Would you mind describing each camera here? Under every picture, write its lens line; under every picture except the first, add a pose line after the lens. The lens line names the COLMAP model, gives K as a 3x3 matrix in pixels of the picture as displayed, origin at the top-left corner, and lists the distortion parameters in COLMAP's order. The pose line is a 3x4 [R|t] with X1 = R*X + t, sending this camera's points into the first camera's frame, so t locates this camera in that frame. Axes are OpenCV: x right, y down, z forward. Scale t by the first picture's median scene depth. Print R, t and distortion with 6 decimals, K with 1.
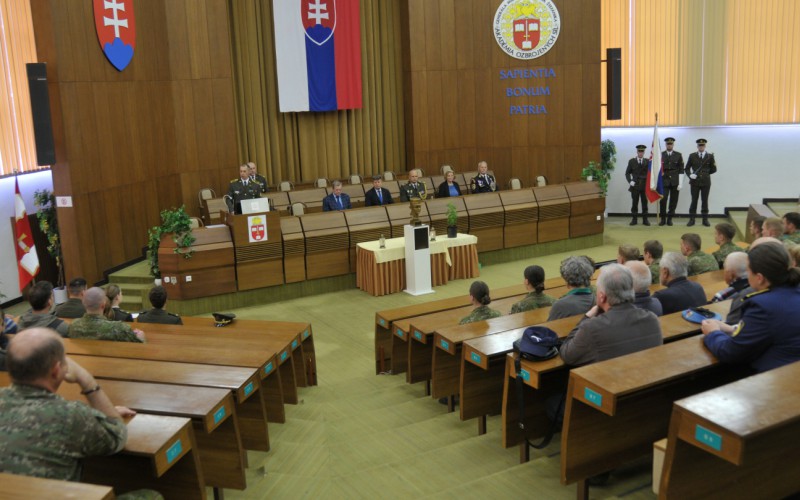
lens RADIAL K [[795.3, 0, 400.7], [0, 795.3, 272.8], [0, 0, 1]] dist [-0.087351, 0.004857]
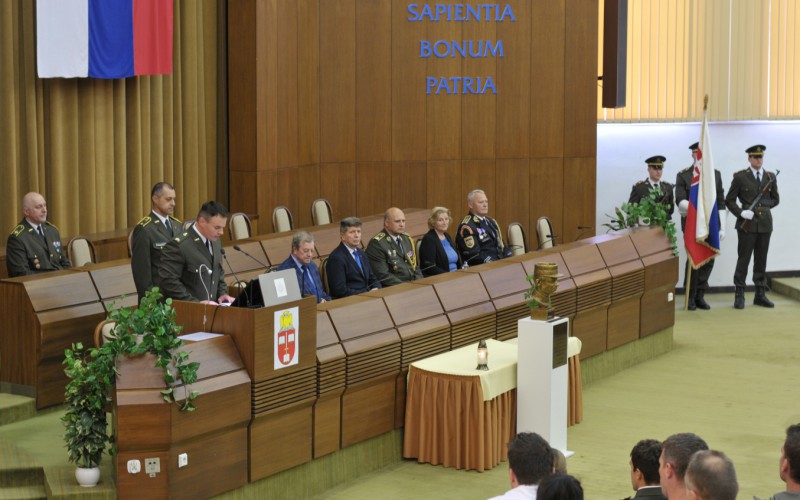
lens RADIAL K [[1844.0, 0, 433.1], [0, 1844.0, 250.4], [0, 0, 1]] dist [-0.149075, 0.310045]
pose [[0.856335, -0.021358, 0.515980, -0.457846], [0.079127, 0.992773, -0.090228, -0.003374], [-0.510323, 0.118093, 0.851836, 0.051335]]
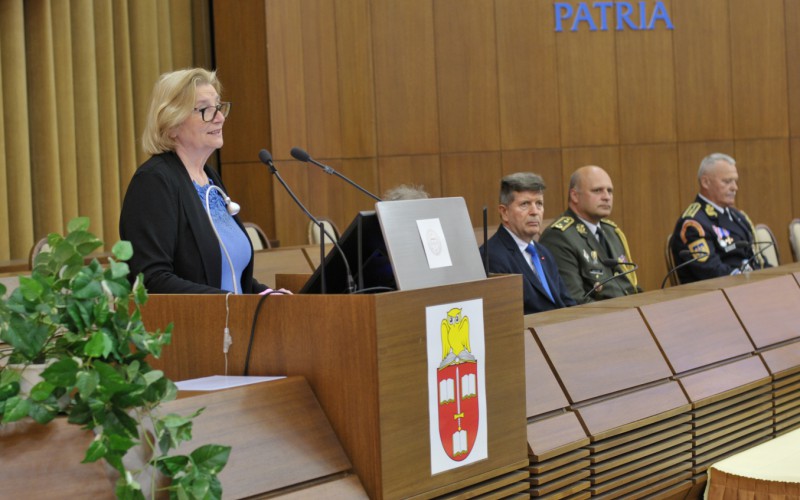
lens RADIAL K [[1994.3, 0, 369.7], [0, 1994.3, 248.7], [0, 0, 1]] dist [-0.125203, 0.134603]
pose [[0.862582, -0.018566, 0.505576, -0.281566], [0.125997, 0.975723, -0.179137, -0.009562], [-0.489976, 0.218221, 0.843980, 0.477065]]
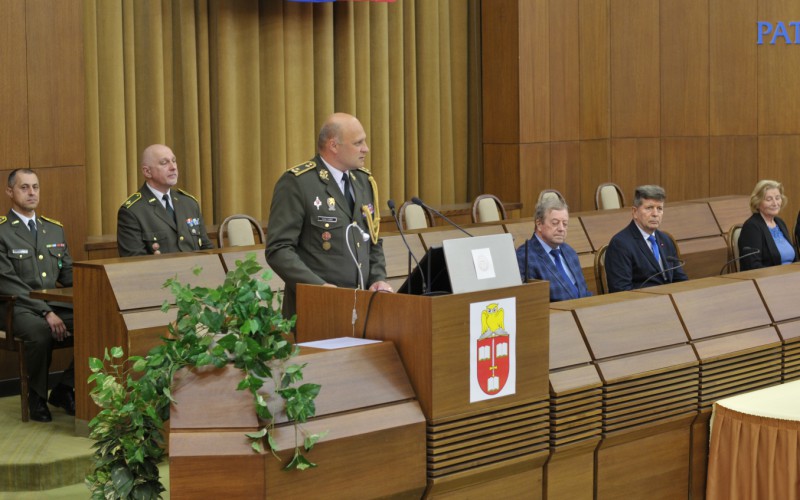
lens RADIAL K [[1844.0, 0, 433.1], [0, 1844.0, 250.4], [0, 0, 1]] dist [-0.149075, 0.310045]
pose [[0.938962, -0.003469, 0.344002, -0.291130], [0.054055, 0.989016, -0.137569, -0.003828], [-0.339747, 0.147767, 0.928836, 0.311324]]
